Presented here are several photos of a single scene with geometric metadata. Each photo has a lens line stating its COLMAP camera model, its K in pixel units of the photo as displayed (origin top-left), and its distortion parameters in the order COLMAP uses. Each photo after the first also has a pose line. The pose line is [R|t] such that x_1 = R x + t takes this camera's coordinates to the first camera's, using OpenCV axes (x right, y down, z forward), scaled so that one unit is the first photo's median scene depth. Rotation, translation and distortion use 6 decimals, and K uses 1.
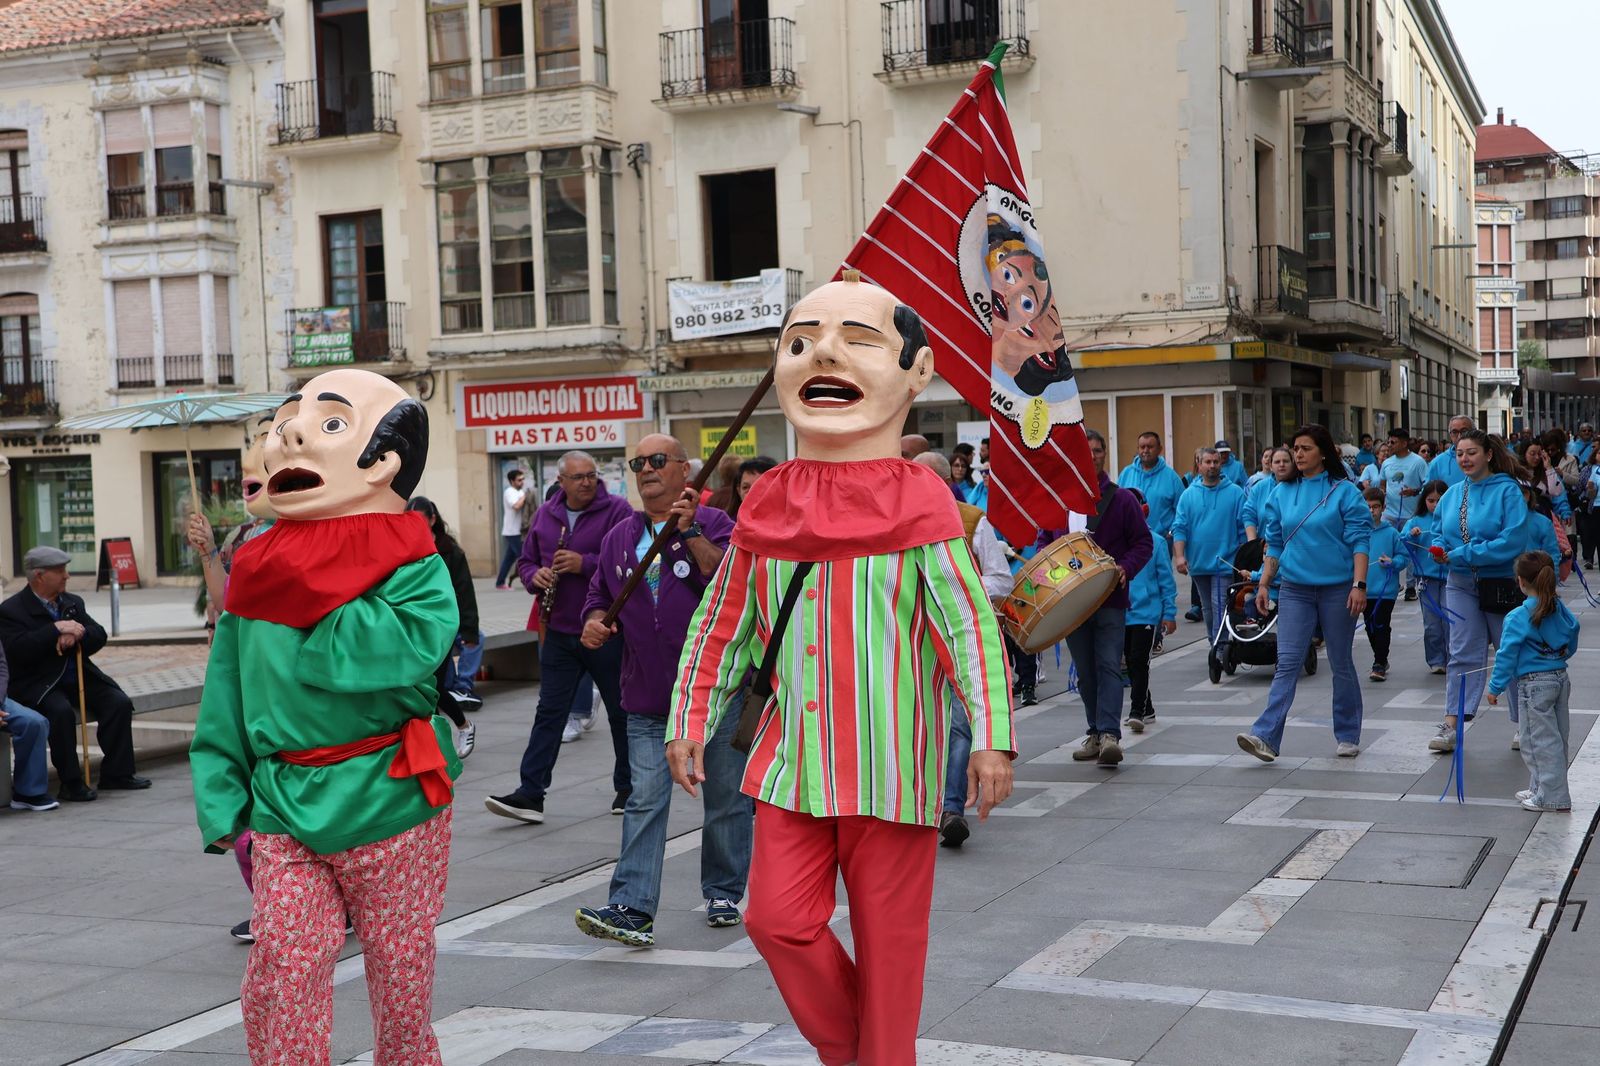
lens RADIAL K [[2094.6, 0, 798.5], [0, 2094.6, 529.1], [0, 0, 1]] dist [0.048277, 0.376892]
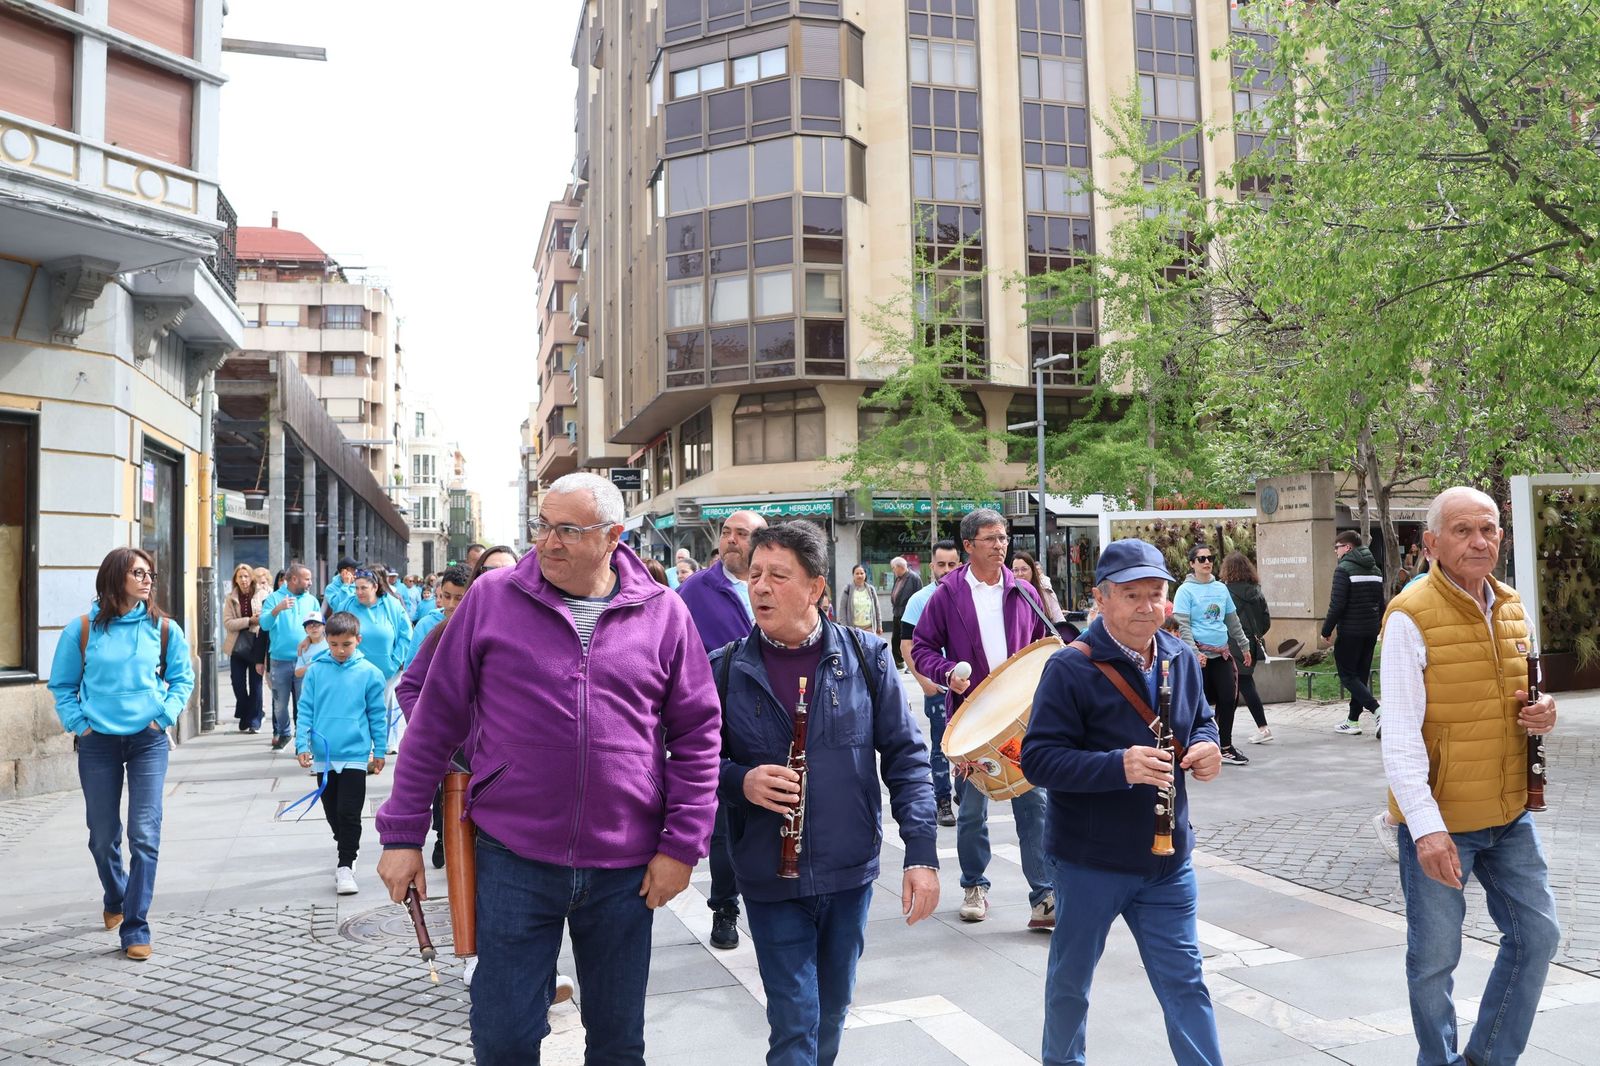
lens RADIAL K [[1335.0, 0, 799.2], [0, 1335.0, 531.9], [0, 0, 1]] dist [-0.152833, 0.114416]
pose [[0.767678, 0.046588, 0.639140, 0.724591], [0.006928, 0.996692, -0.080972, -0.089584], [-0.640798, 0.066589, 0.764816, 2.083379]]
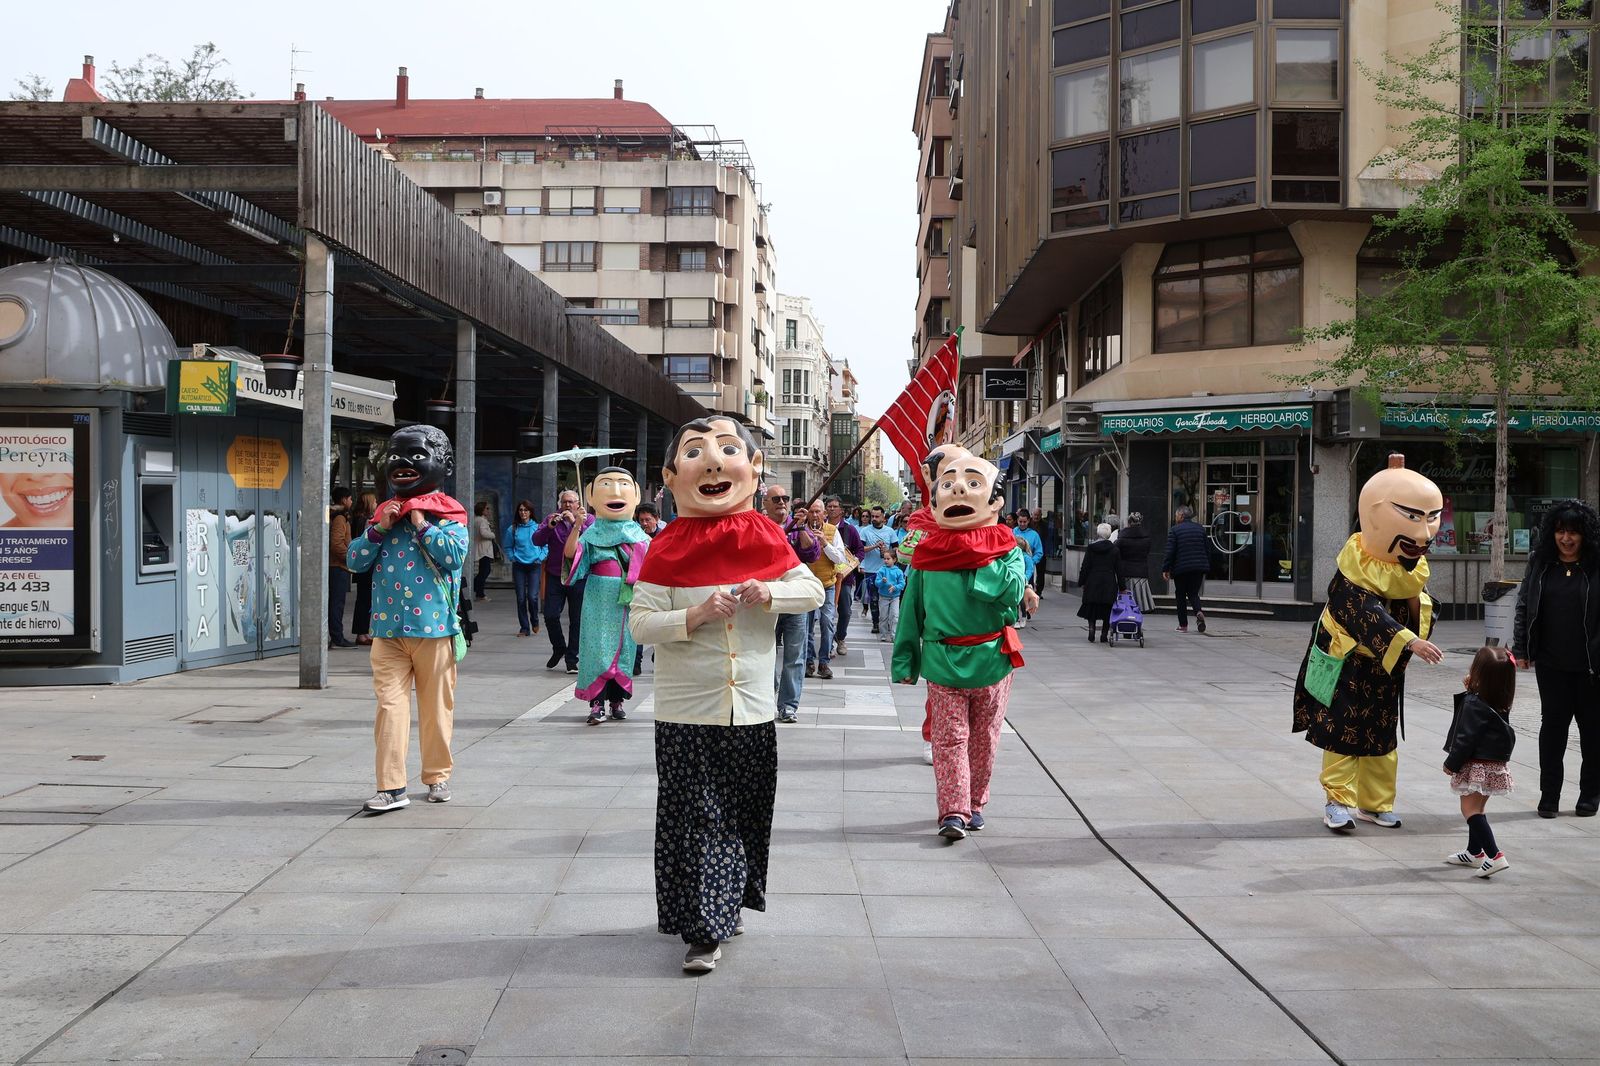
lens RADIAL K [[1501.3, 0, 800.7], [0, 1501.3, 528.3], [0, 0, 1]] dist [-0.110230, 0.160461]
pose [[0.917737, 0.046498, 0.394457, 0.860998], [-0.034975, 0.998727, -0.036356, -0.101019], [-0.395646, 0.019569, 0.918195, 2.251442]]
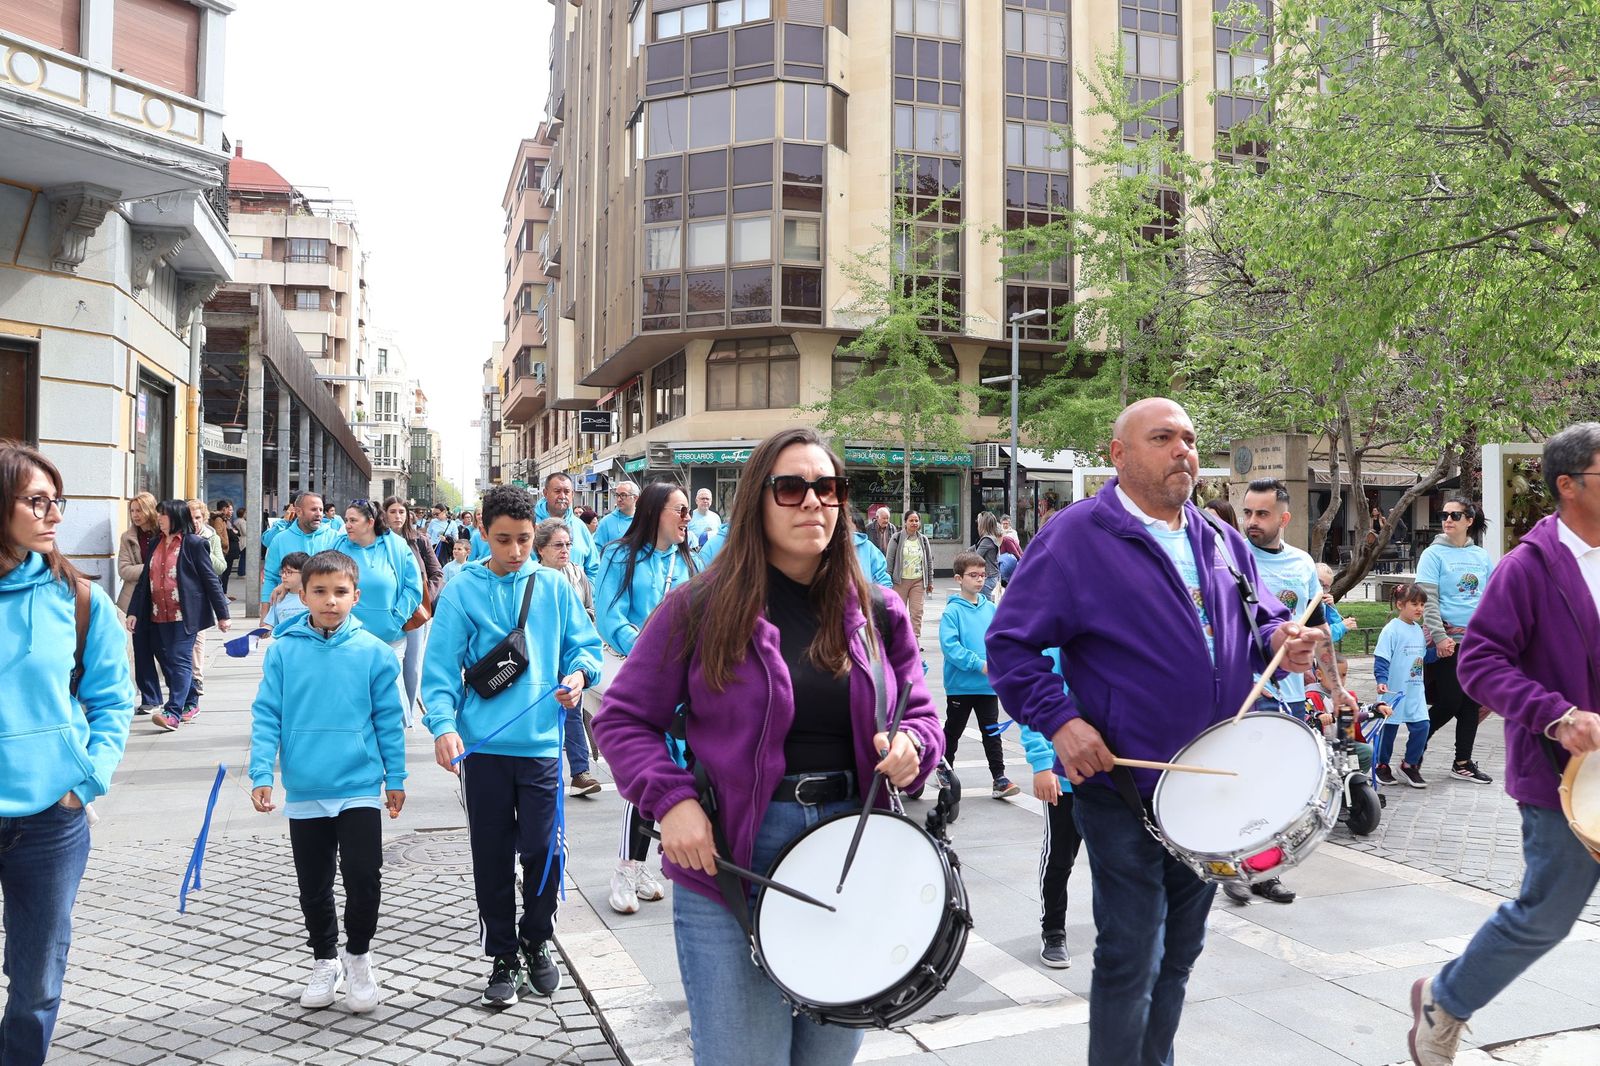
lens RADIAL K [[1335.0, 0, 799.2], [0, 1335.0, 531.9], [0, 0, 1]] dist [-0.152833, 0.114416]
pose [[0.746425, 0.040529, 0.664234, 0.716383], [-0.016862, 0.998975, -0.042005, -0.089002], [-0.665256, 0.020153, 0.746344, 2.085305]]
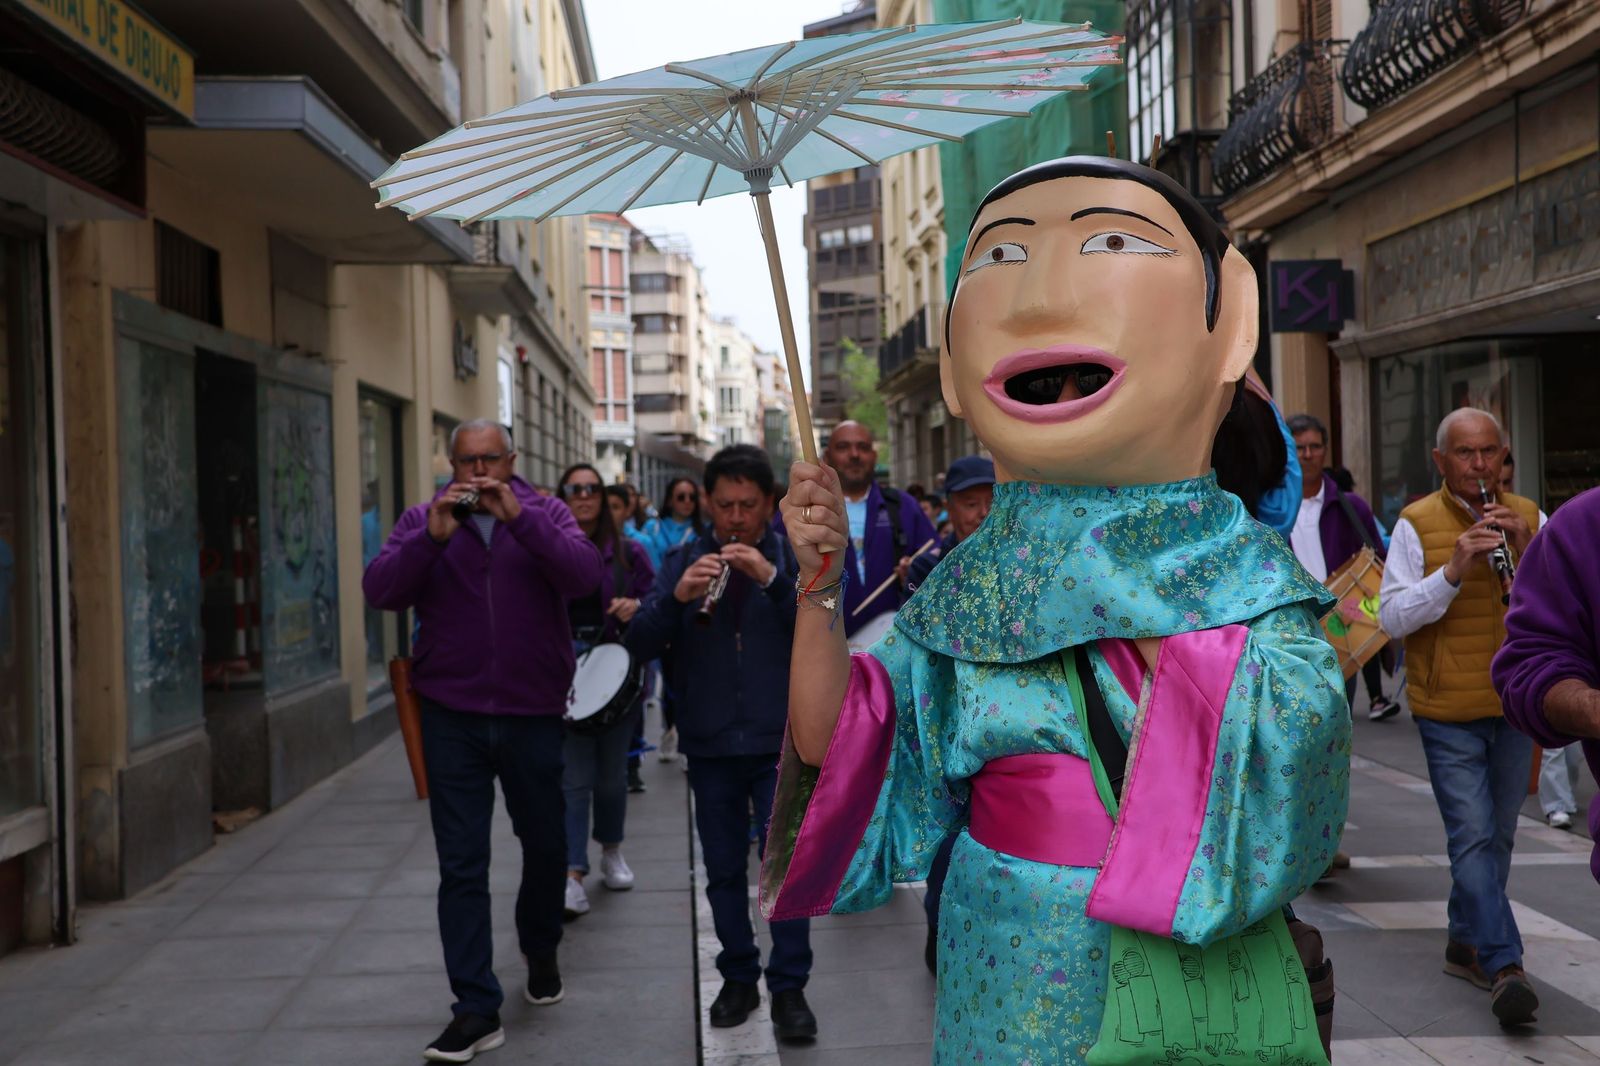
lens RADIAL K [[1867.9, 0, 763.4], [0, 1867.9, 531.8], [0, 0, 1]] dist [0.109191, -0.001249]
pose [[0.913517, 0.004649, 0.406773, 0.210952], [0.008395, 0.999506, -0.030276, -0.026786], [-0.406713, 0.031073, 0.913027, 0.741088]]
